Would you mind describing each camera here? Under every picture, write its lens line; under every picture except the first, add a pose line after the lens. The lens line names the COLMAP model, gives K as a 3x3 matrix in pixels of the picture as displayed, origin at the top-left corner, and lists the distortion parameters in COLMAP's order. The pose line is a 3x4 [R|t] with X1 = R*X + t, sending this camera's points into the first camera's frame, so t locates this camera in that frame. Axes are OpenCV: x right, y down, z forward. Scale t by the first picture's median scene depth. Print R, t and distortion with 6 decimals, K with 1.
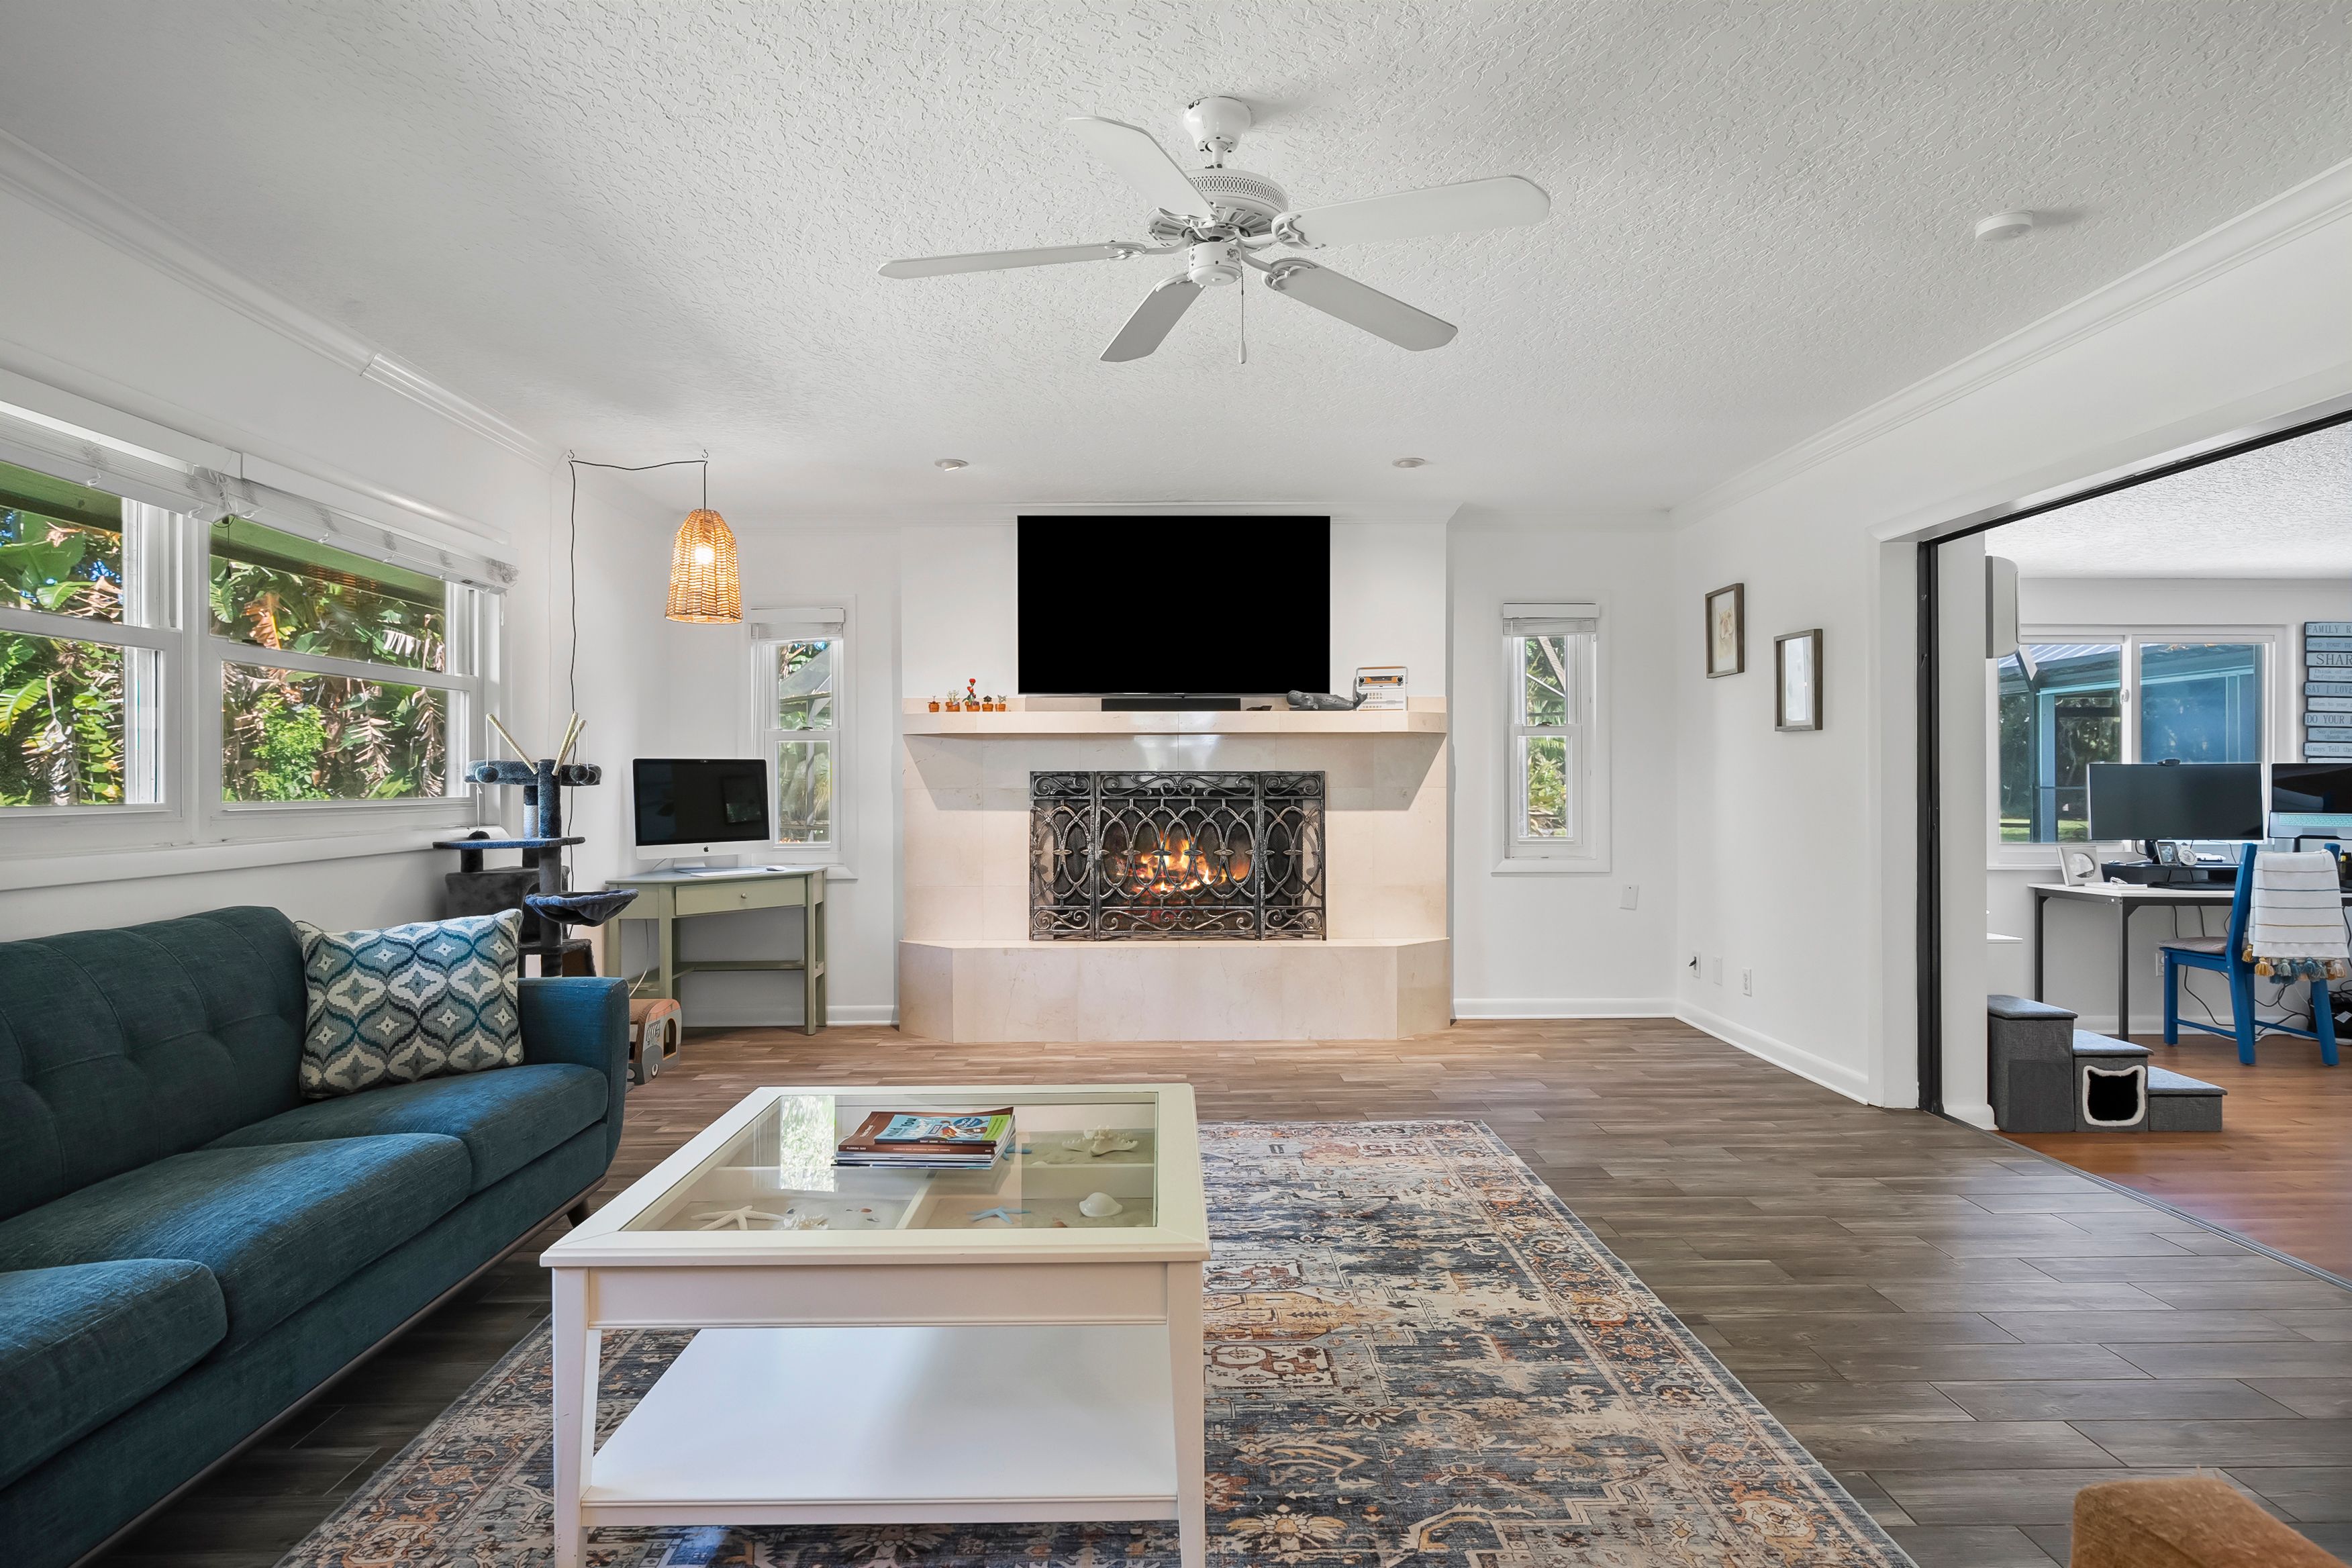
lens RADIAL K [[1242.7, 0, 1176.6], [0, 1242.7, 778.6], [0, 0, 1]] dist [0.006837, 0.002006]
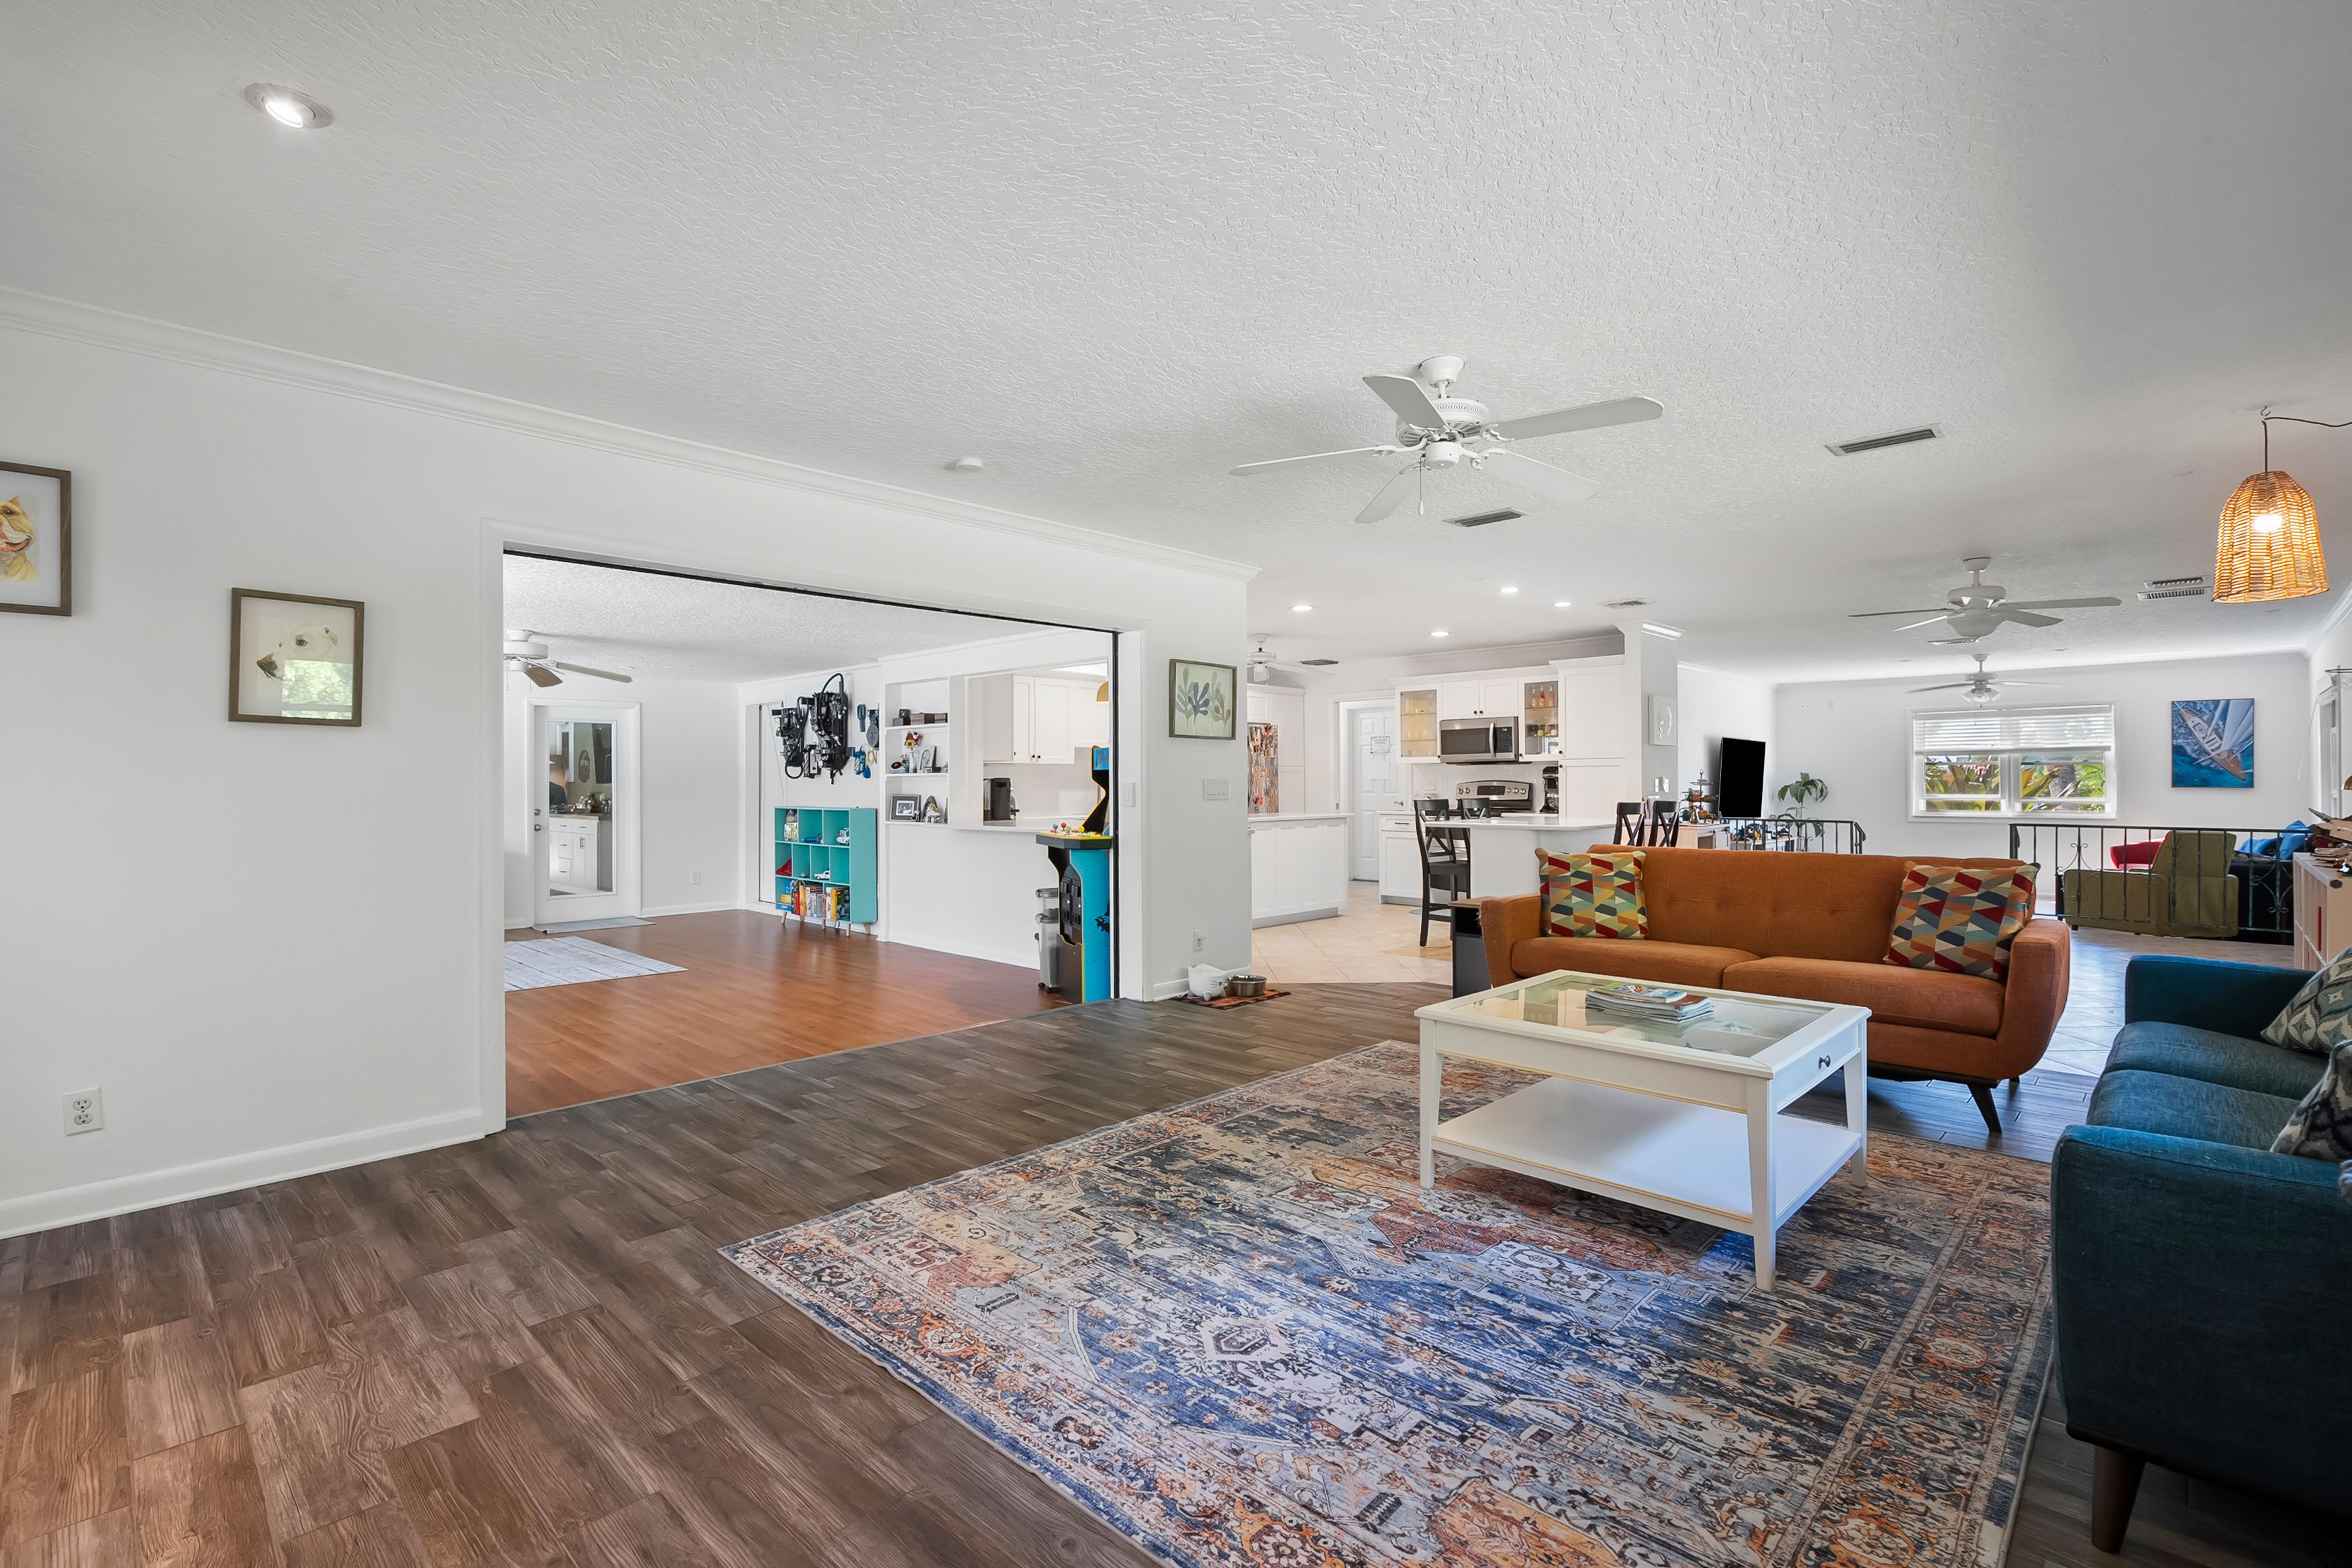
lens RADIAL K [[1069.3, 0, 1163.7], [0, 1069.3, 777.0], [0, 0, 1]] dist [-0.004893, 0.001340]
pose [[-0.697735, 0.011775, 0.716259, -0.380858], [0.005155, 0.999922, -0.011417, 0.004630], [-0.716337, -0.004274, -0.697741, 1.217043]]
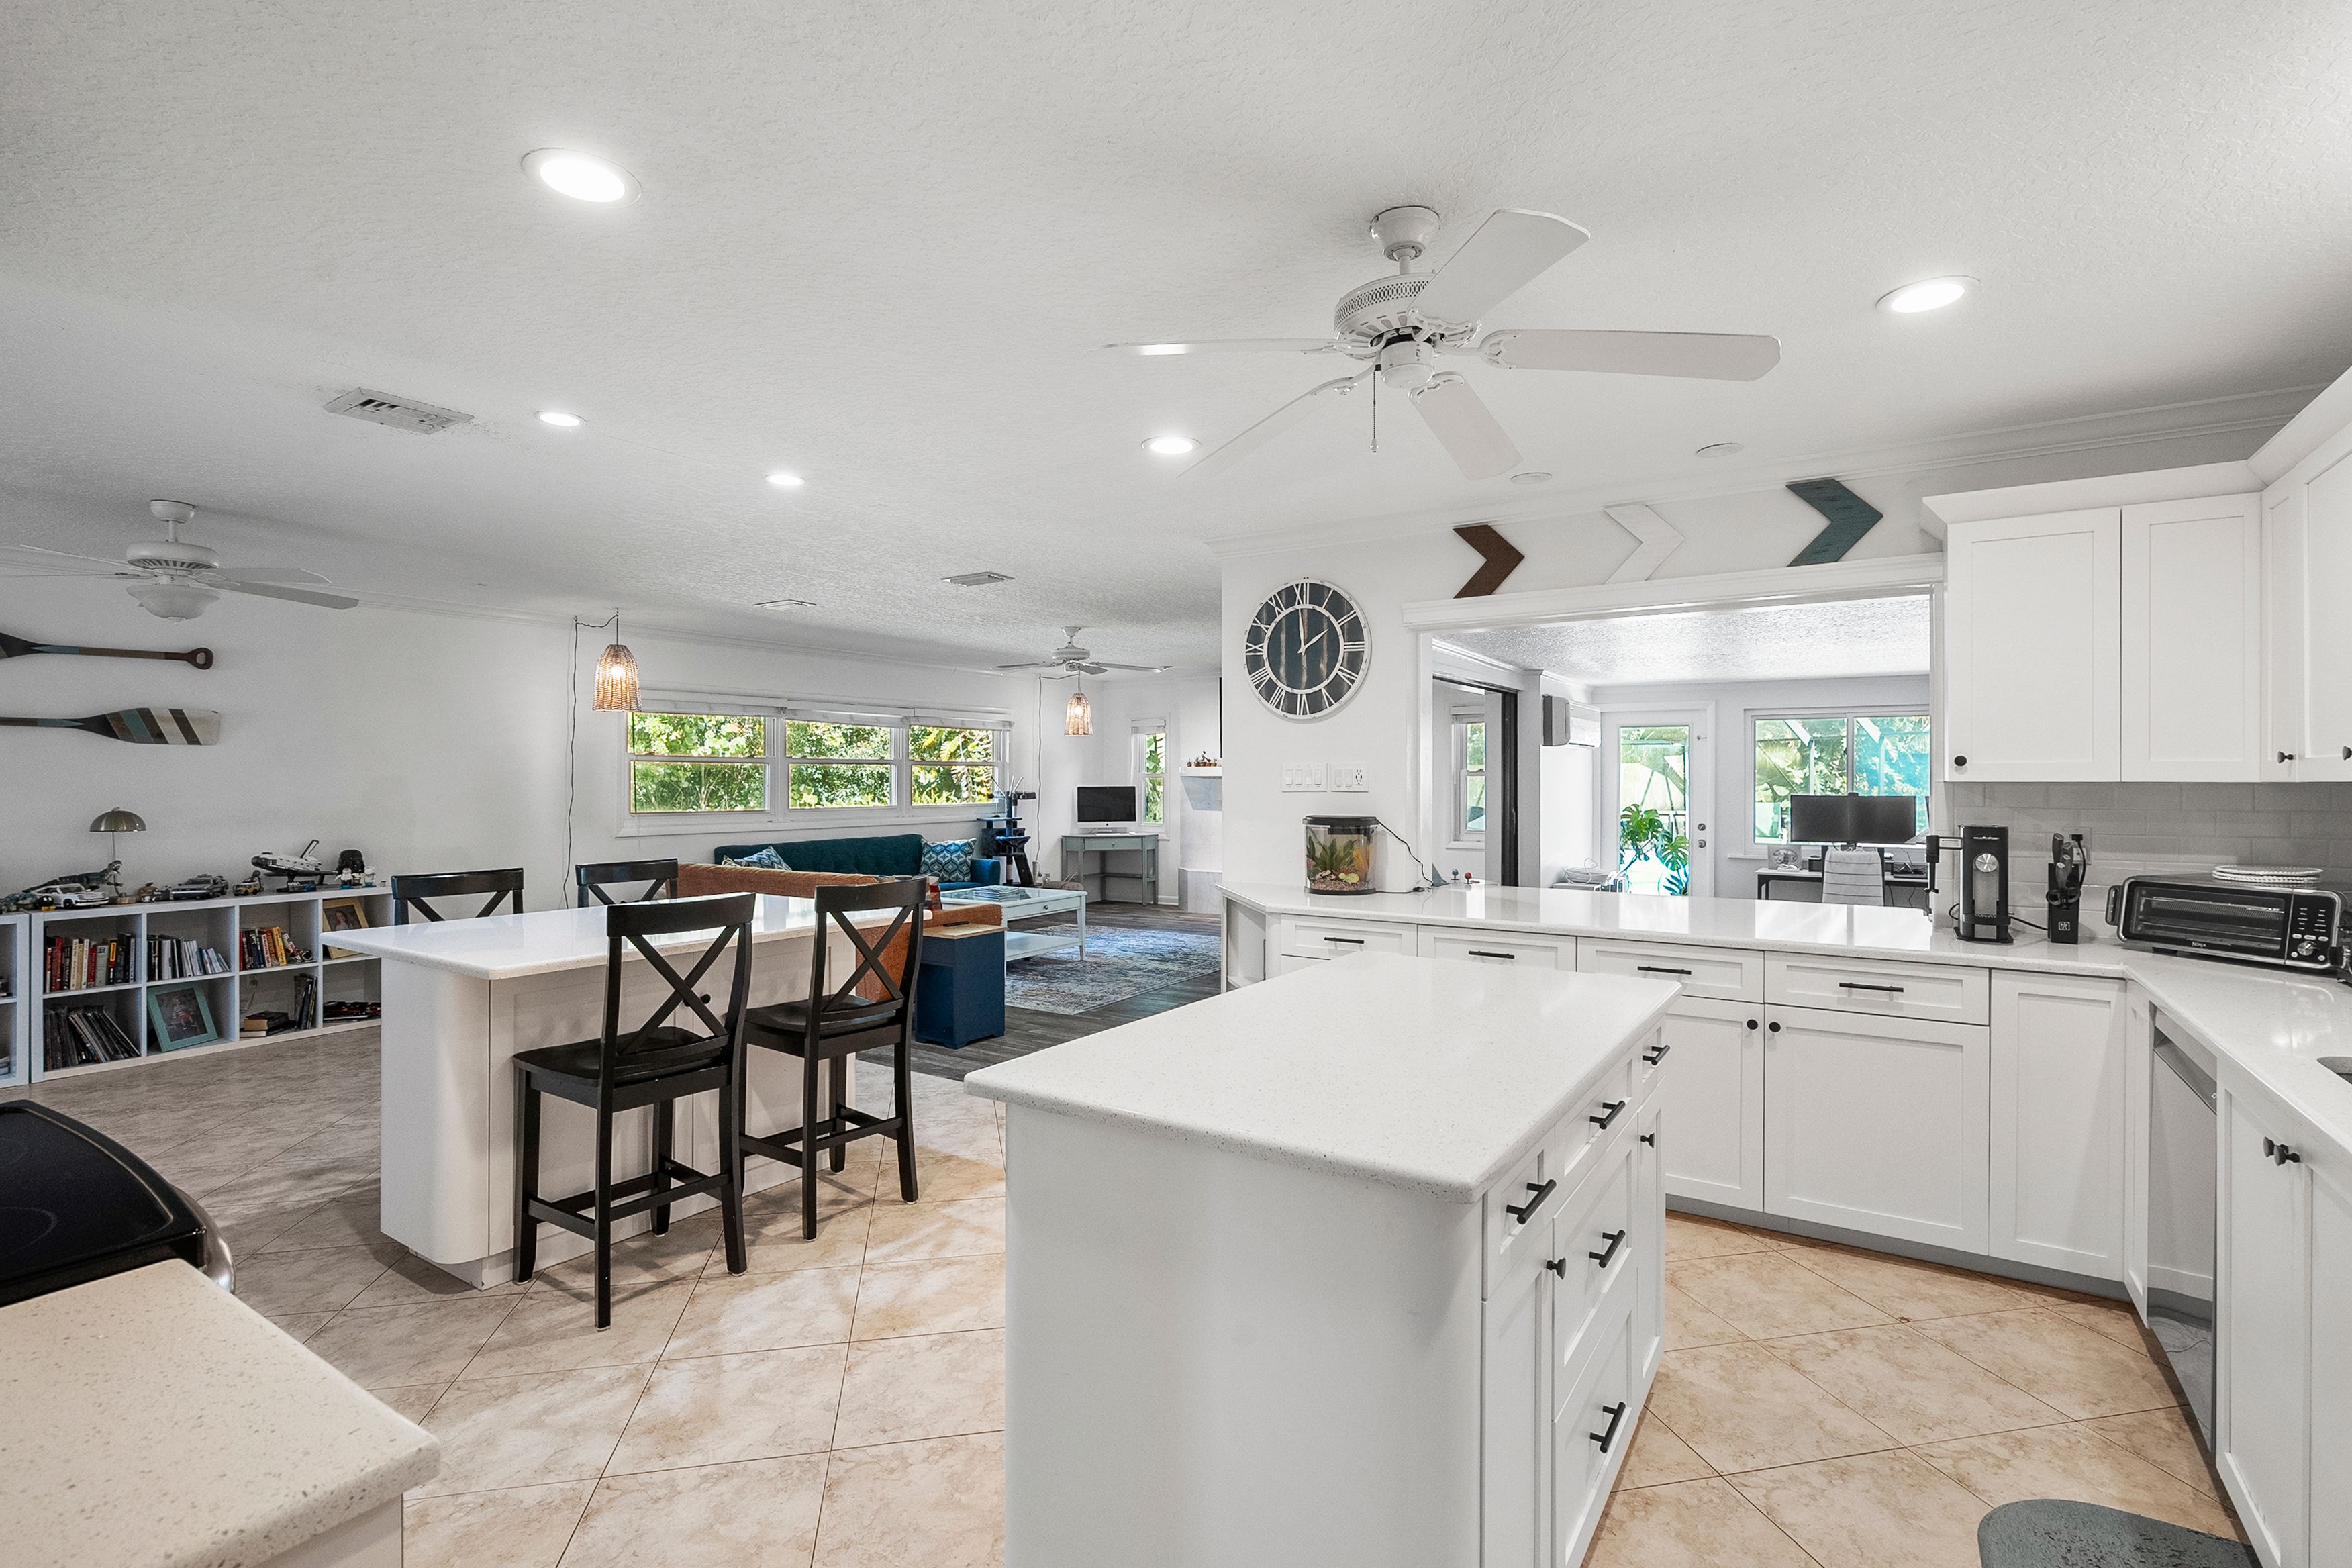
lens RADIAL K [[1069.3, 0, 1170.0], [0, 1069.3, 777.2], [0, 0, 1]] dist [-0.004893, 0.001340]
pose [[0.825588, 0.004181, -0.564258, 1.145672], [-0.002967, 0.999991, 0.003068, -0.052590], [0.564266, -0.000859, 0.825593, -0.809400]]
